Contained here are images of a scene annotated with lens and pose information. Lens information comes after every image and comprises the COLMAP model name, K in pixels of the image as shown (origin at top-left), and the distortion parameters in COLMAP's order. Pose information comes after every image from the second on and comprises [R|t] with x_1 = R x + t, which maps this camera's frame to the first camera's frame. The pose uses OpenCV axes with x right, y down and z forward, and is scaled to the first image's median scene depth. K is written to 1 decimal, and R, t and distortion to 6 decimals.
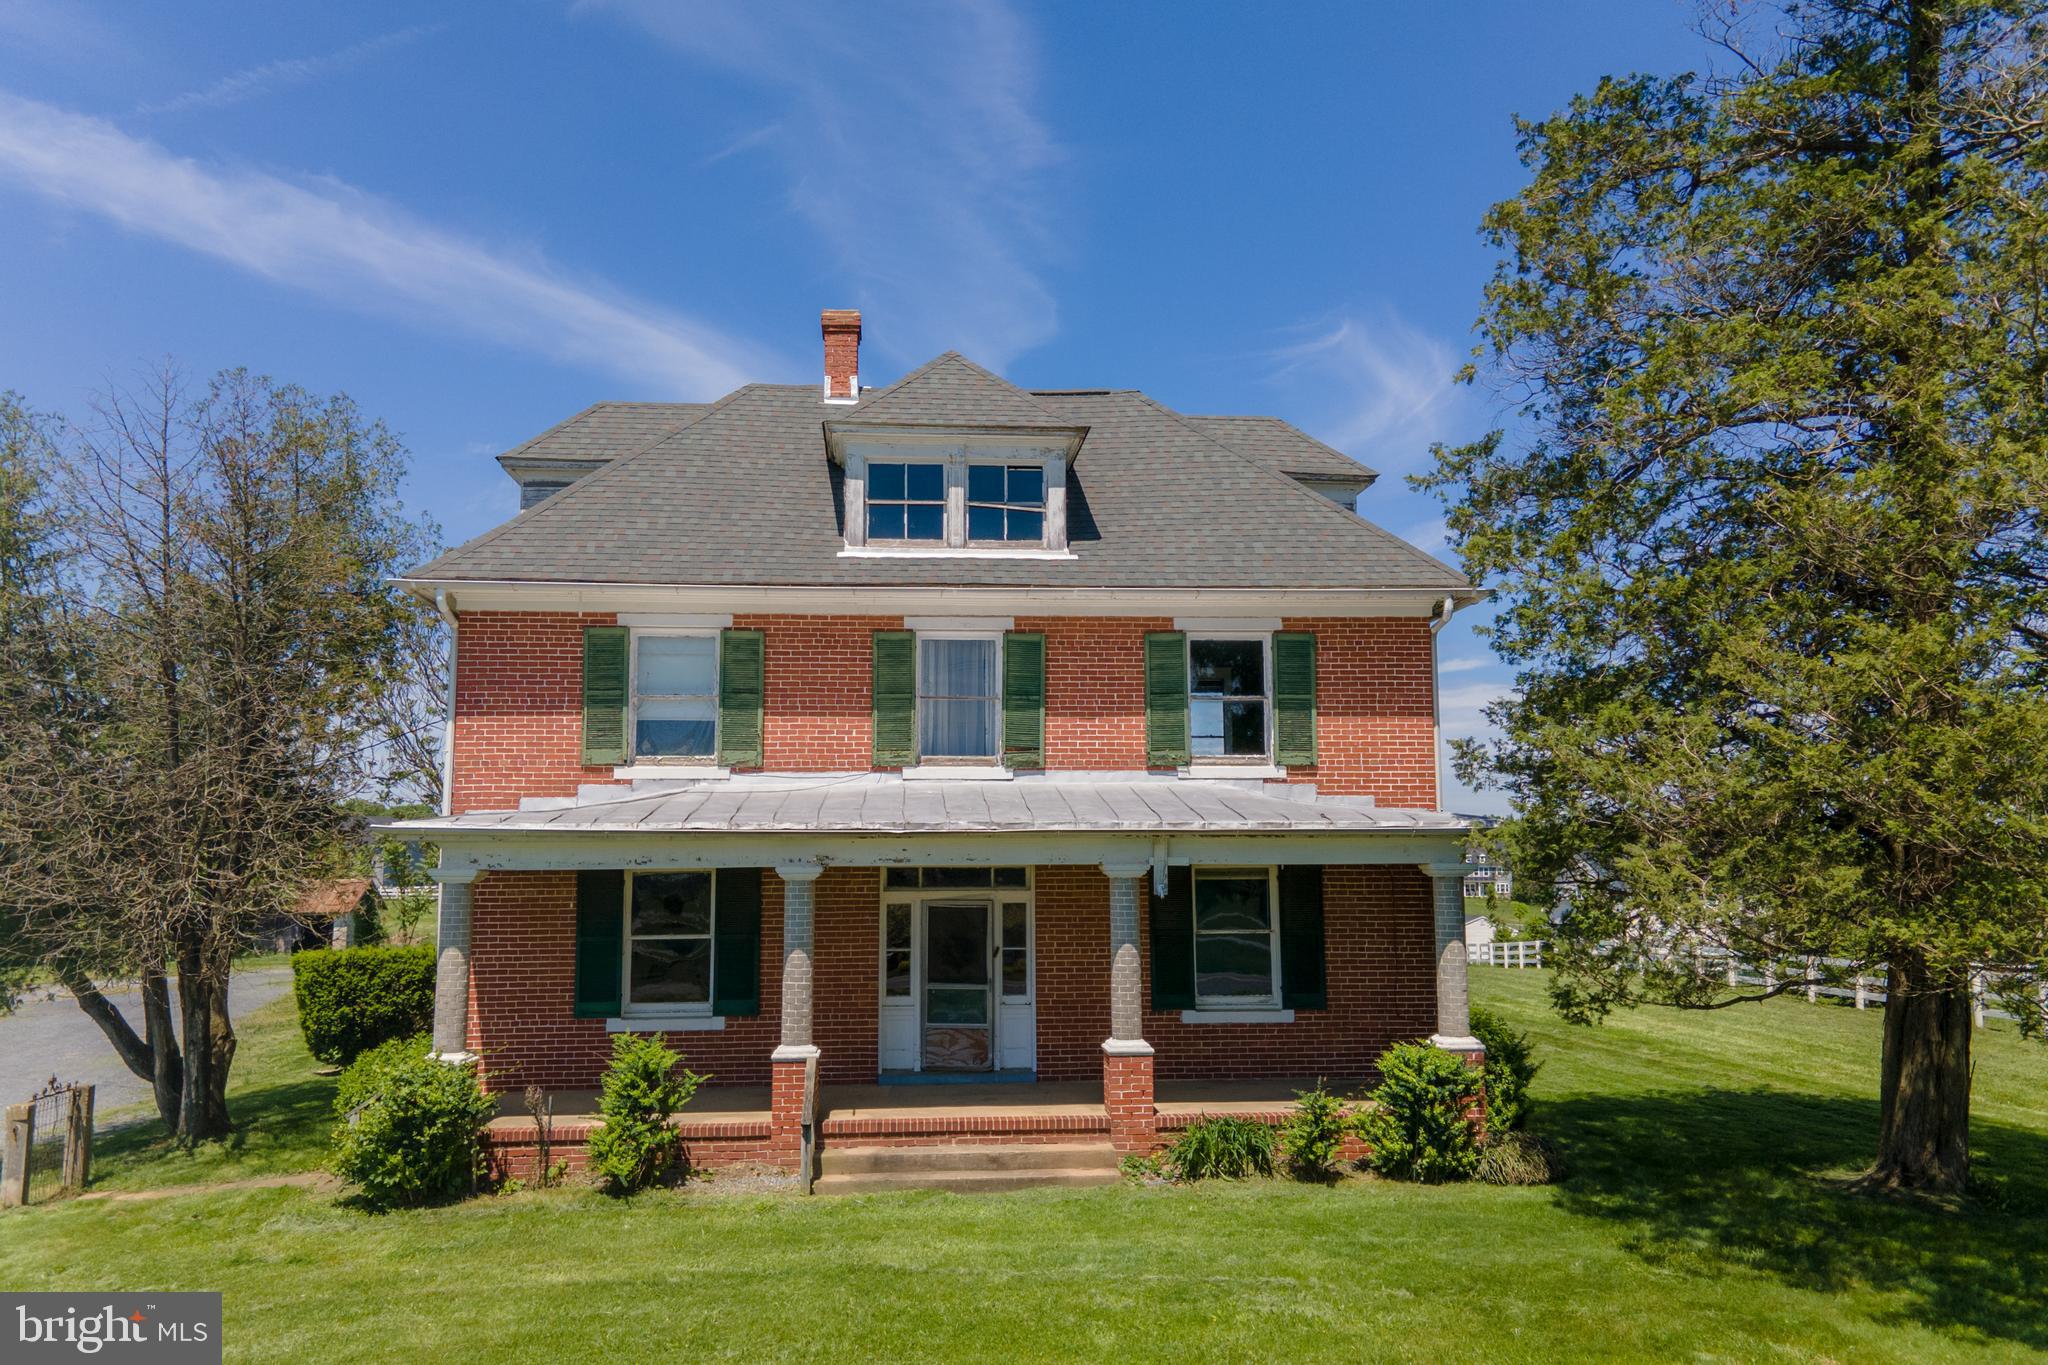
lens RADIAL K [[1528.7, 0, 1024.0], [0, 1528.7, 682.5], [0, 0, 1]] dist [0.086015, -0.003922]
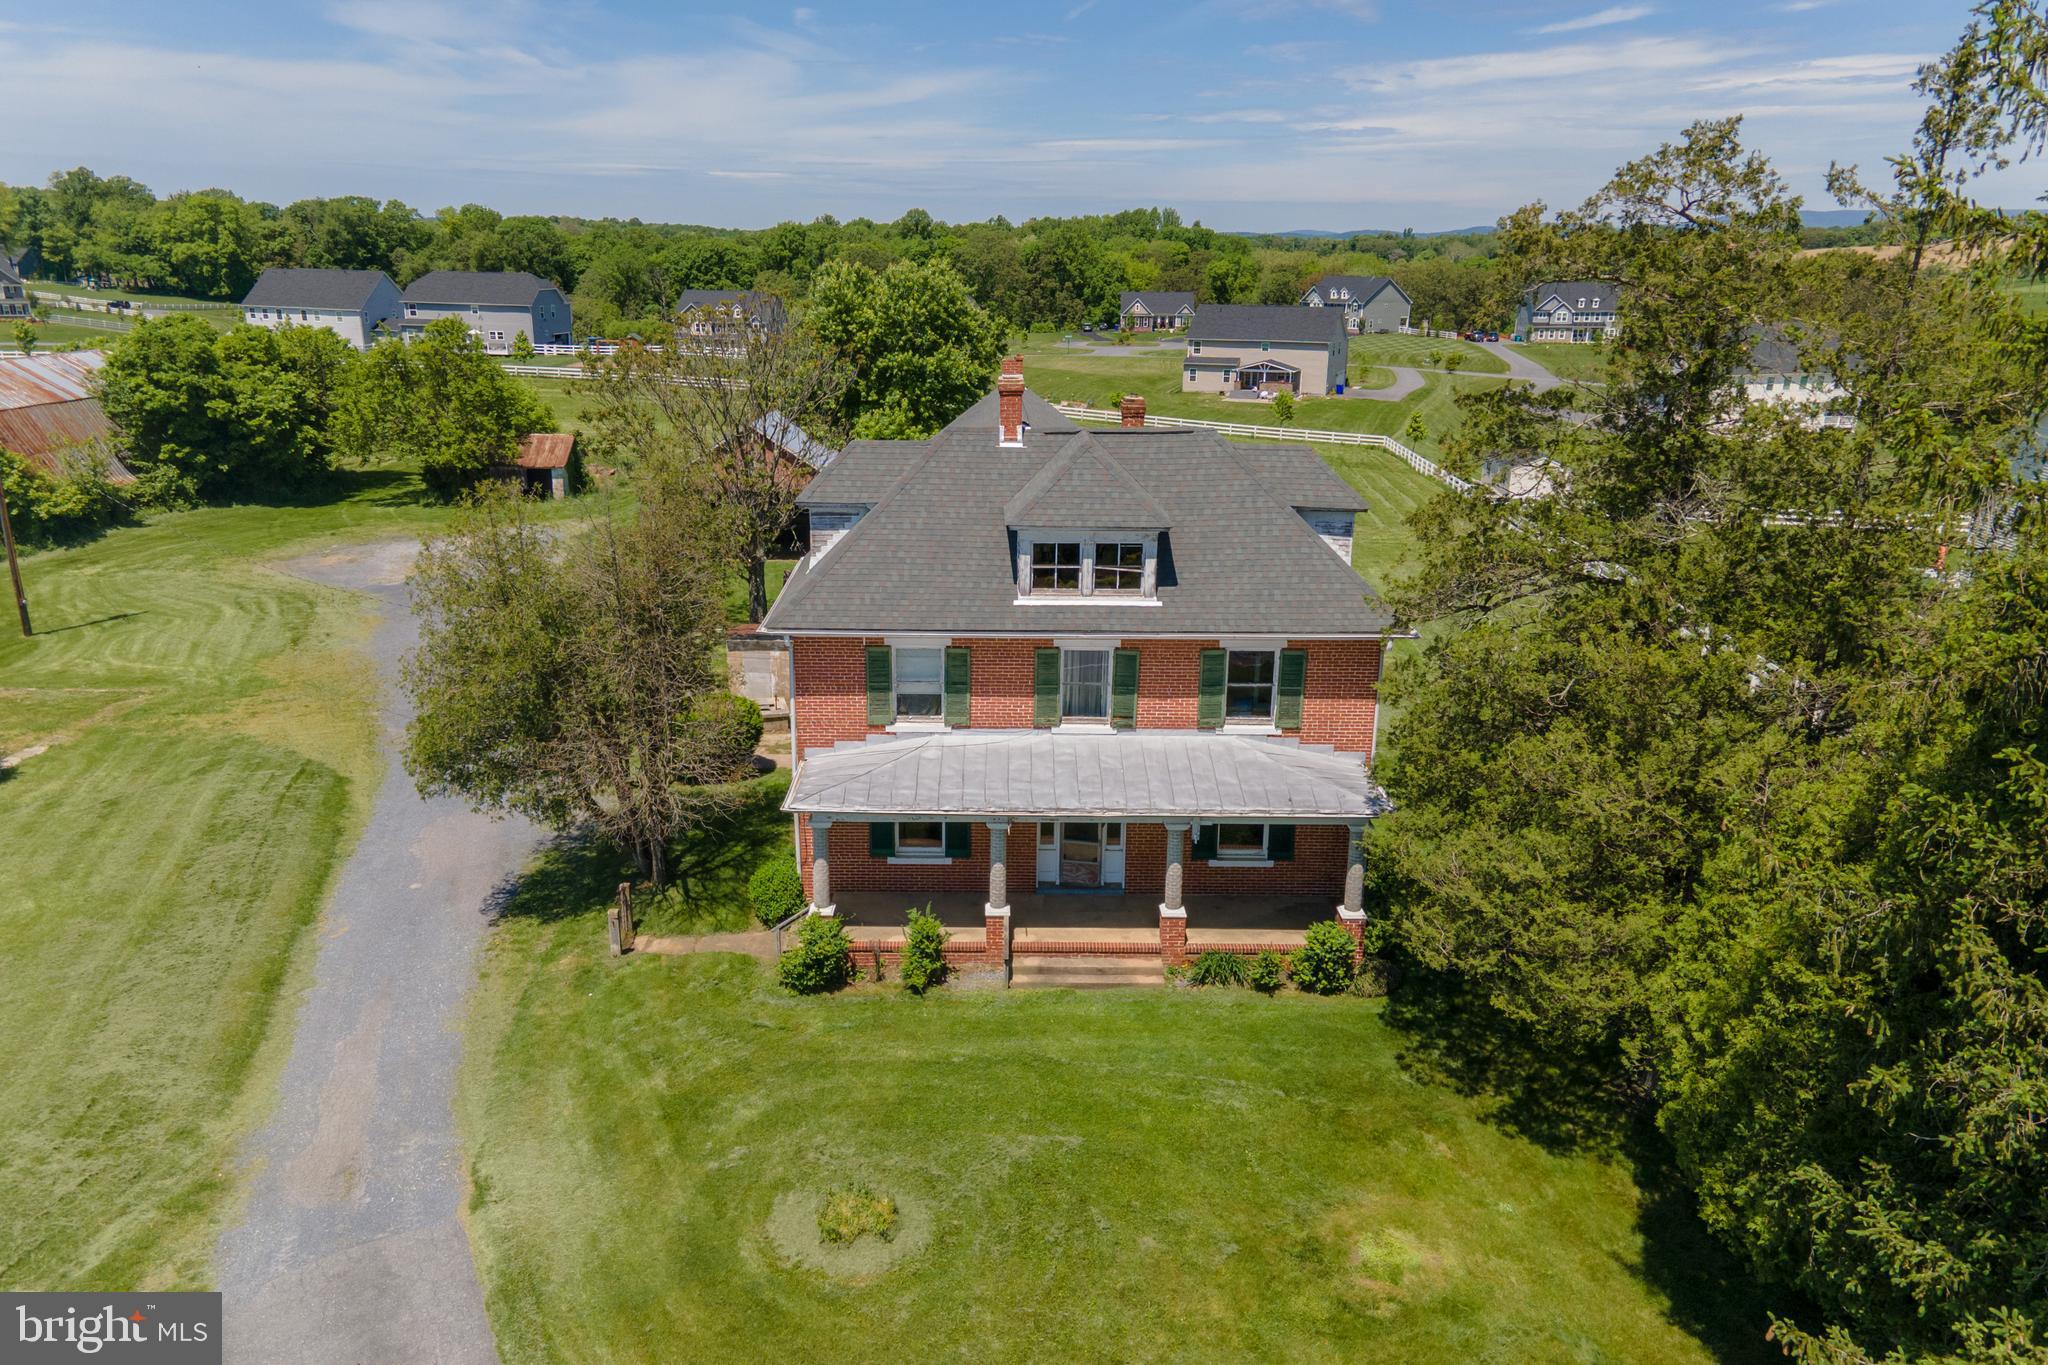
lens RADIAL K [[1528.7, 0, 1024.0], [0, 1528.7, 682.5], [0, 0, 1]] dist [0.086015, -0.003922]
pose [[0.997555, 0.036415, -0.059649, -0.010846], [-0.010138, 0.919894, 0.392037, -0.646473], [0.069147, -0.390474, 0.918014, -0.531914]]
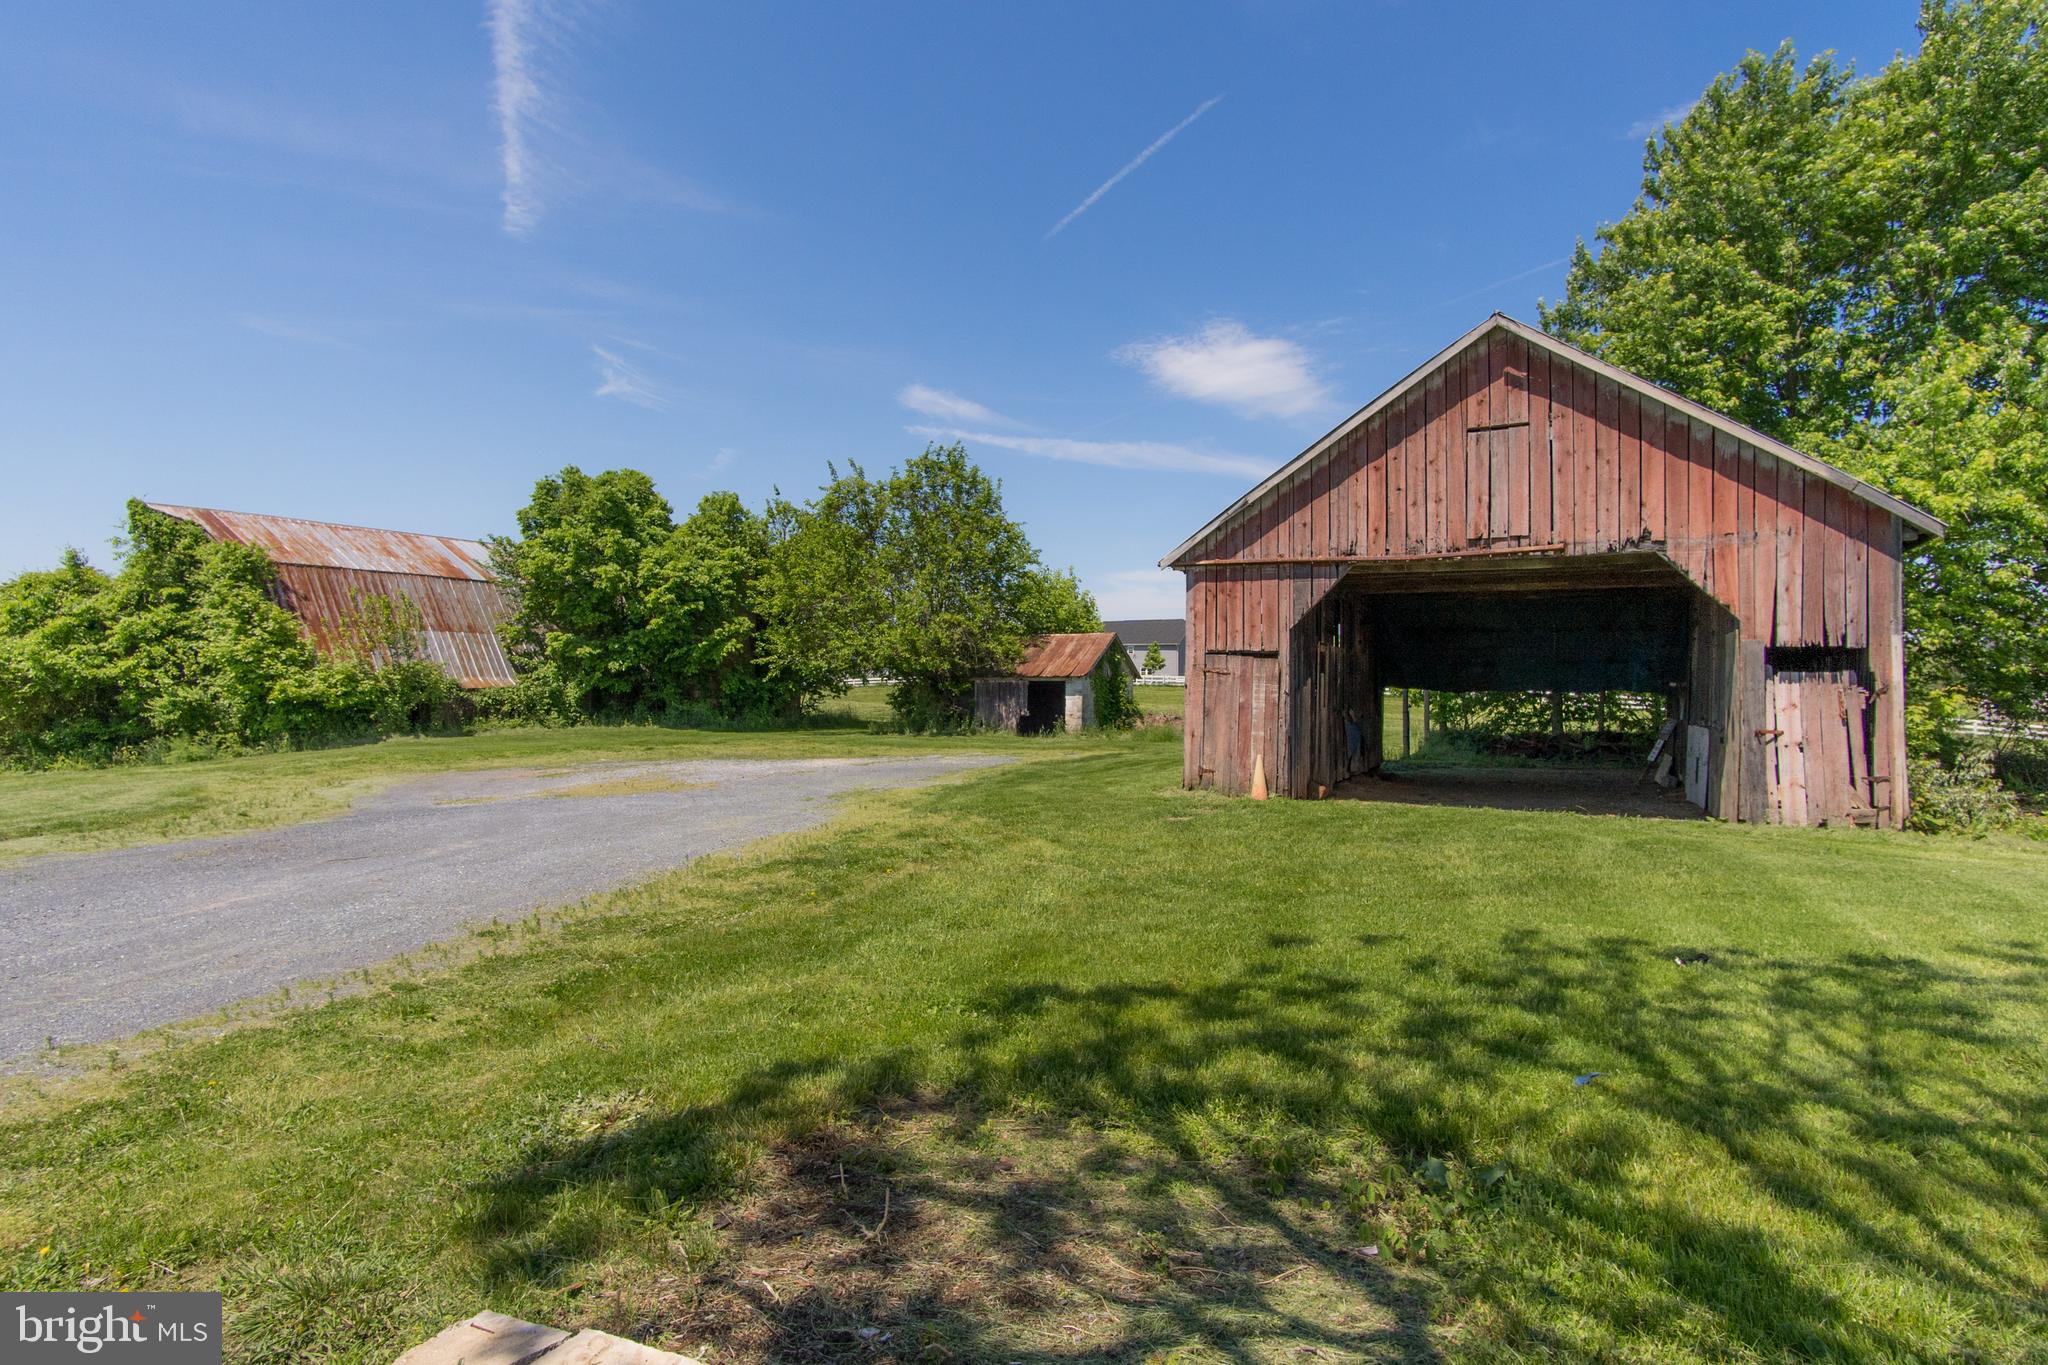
lens RADIAL K [[1038.9, 0, 1024.0], [0, 1038.9, 682.5], [0, 0, 1]] dist [-0.000368, 0.000191]
pose [[0.836267, 0.006958, -0.548279, -0.794704], [0.058574, 0.993064, 0.101942, 0.386904], [0.545185, -0.117365, 0.830059, 2.289609]]
